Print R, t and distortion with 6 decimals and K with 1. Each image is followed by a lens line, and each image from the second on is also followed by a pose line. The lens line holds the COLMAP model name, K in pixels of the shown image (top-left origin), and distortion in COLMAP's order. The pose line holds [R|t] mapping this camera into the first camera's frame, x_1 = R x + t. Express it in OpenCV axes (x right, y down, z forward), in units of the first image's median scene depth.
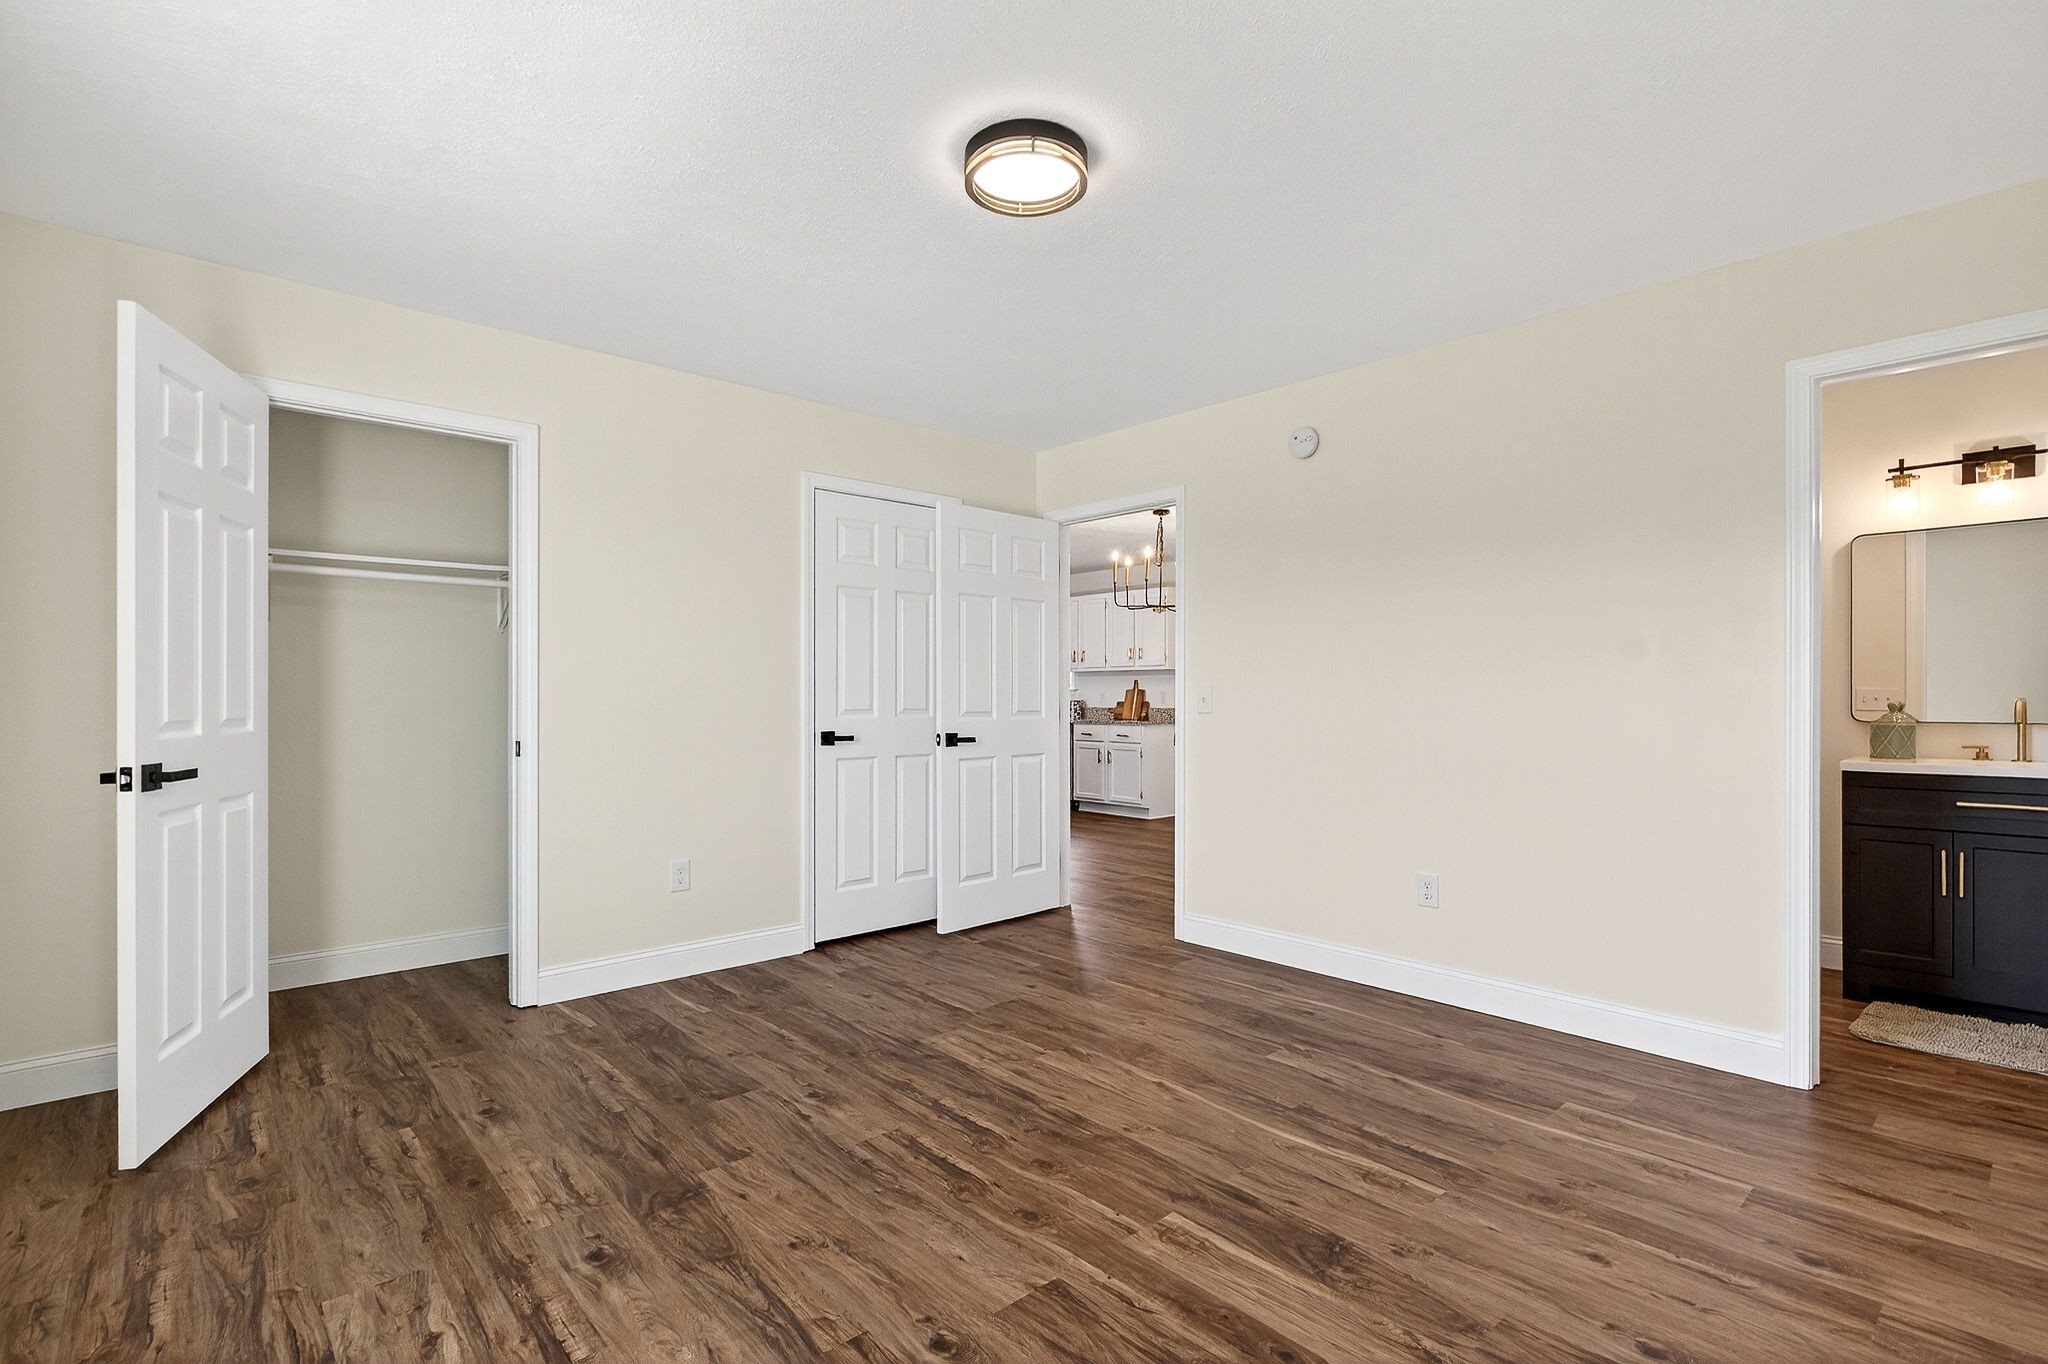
lens RADIAL K [[972.7, 0, 1020.5], [0, 972.7, 686.9], [0, 0, 1]] dist [0.000485, 0.000188]
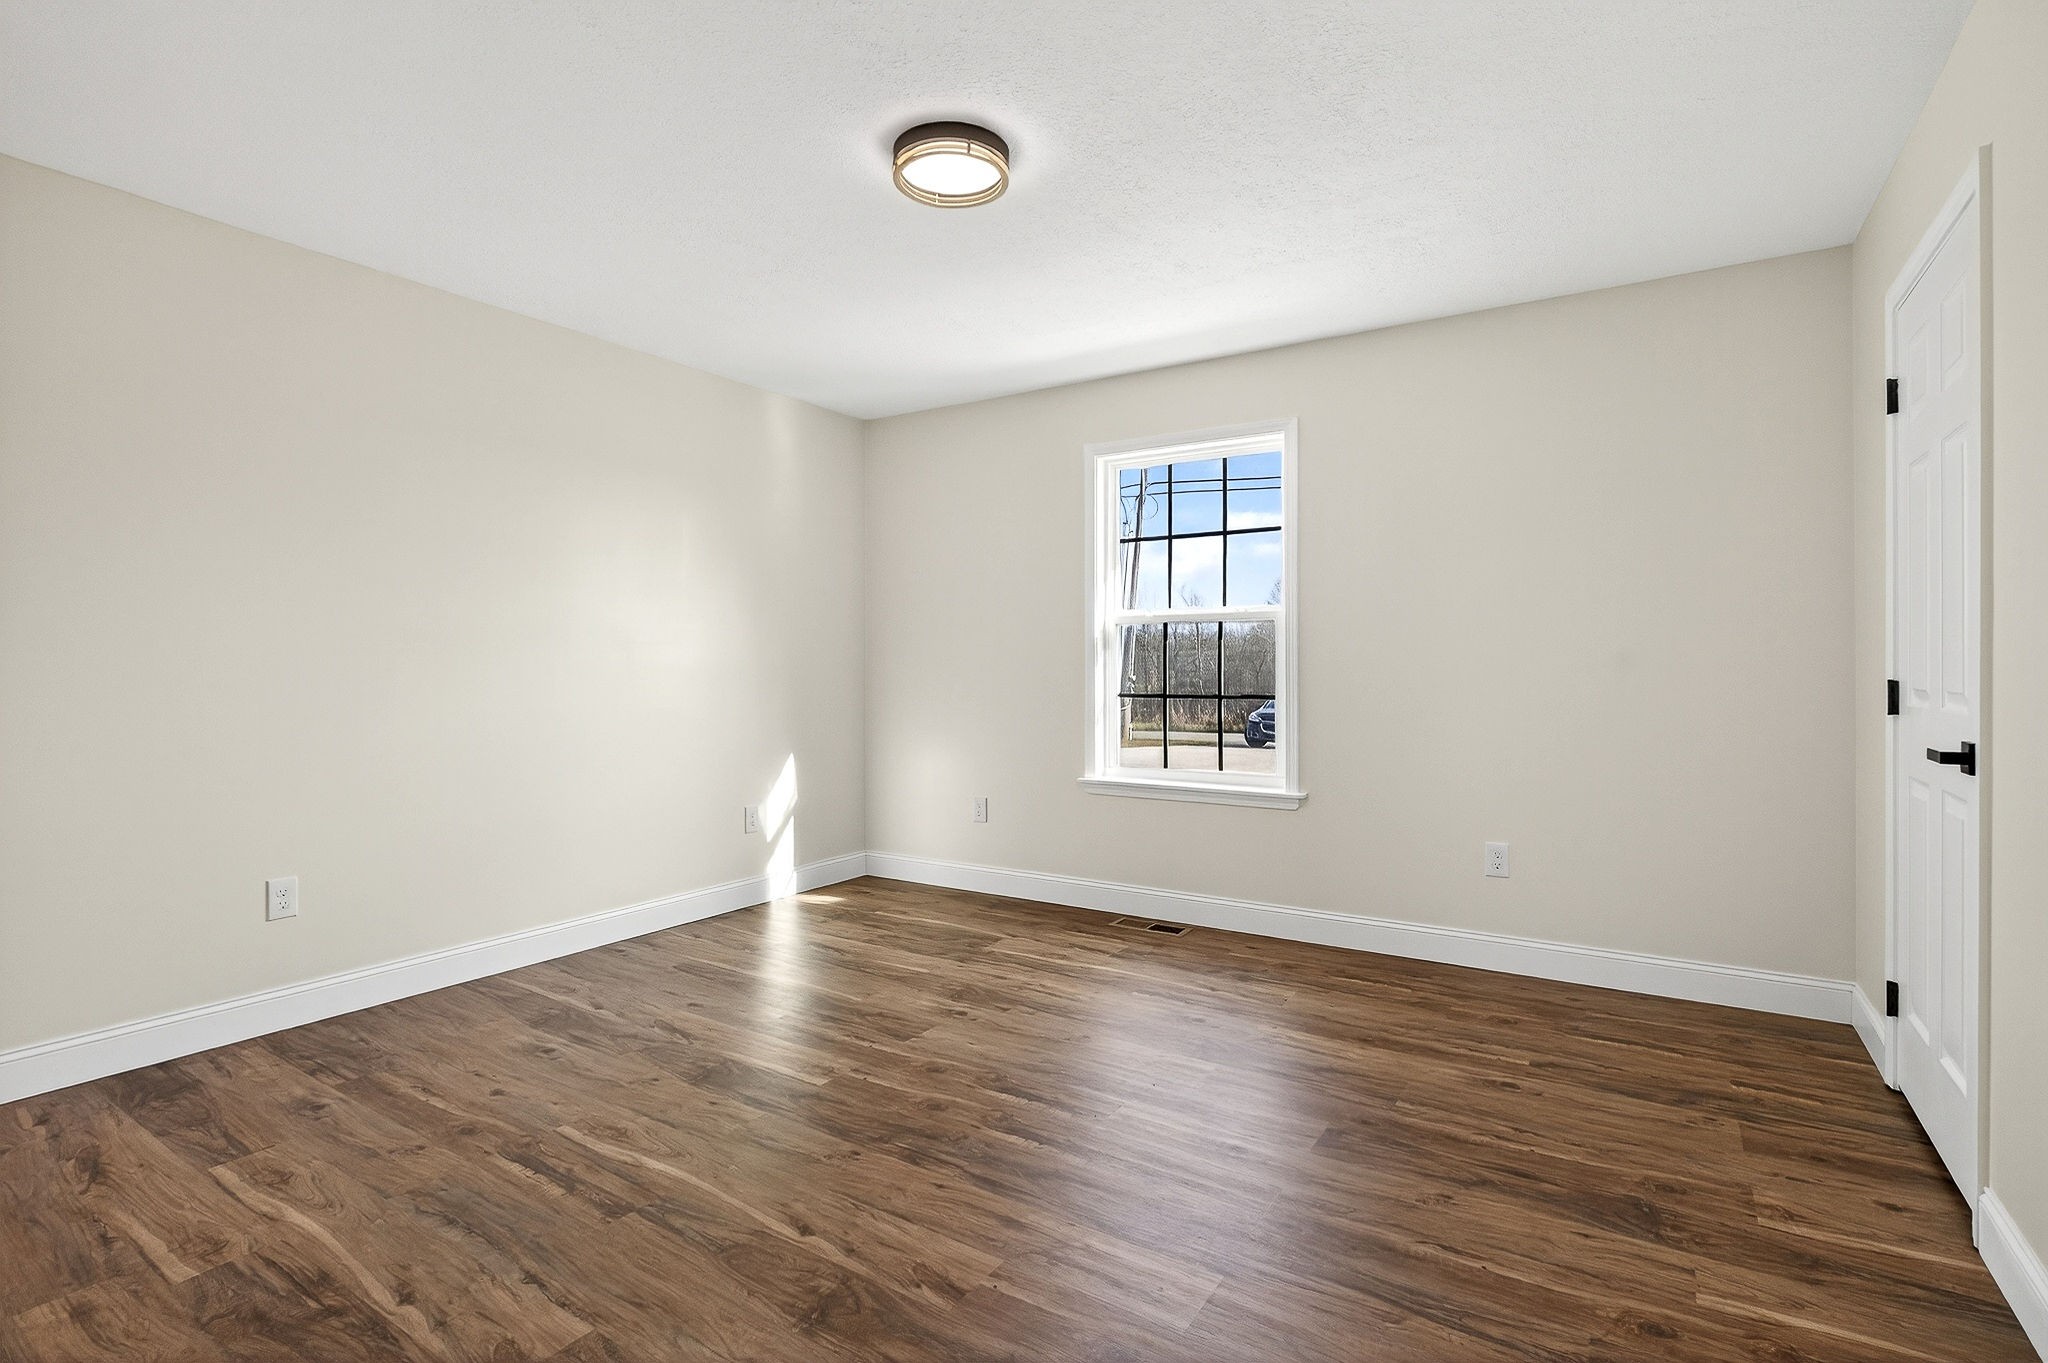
lens RADIAL K [[972.7, 0, 1028.2], [0, 972.7, 676.9], [0, 0, 1]] dist [0.000485, 0.000188]
pose [[-0.964046, 0.004726, -0.265692, 0.194268], [0.004105, 0.999987, 0.002891, 0.017844], [0.265703, 0.001697, -0.964054, 1.925863]]
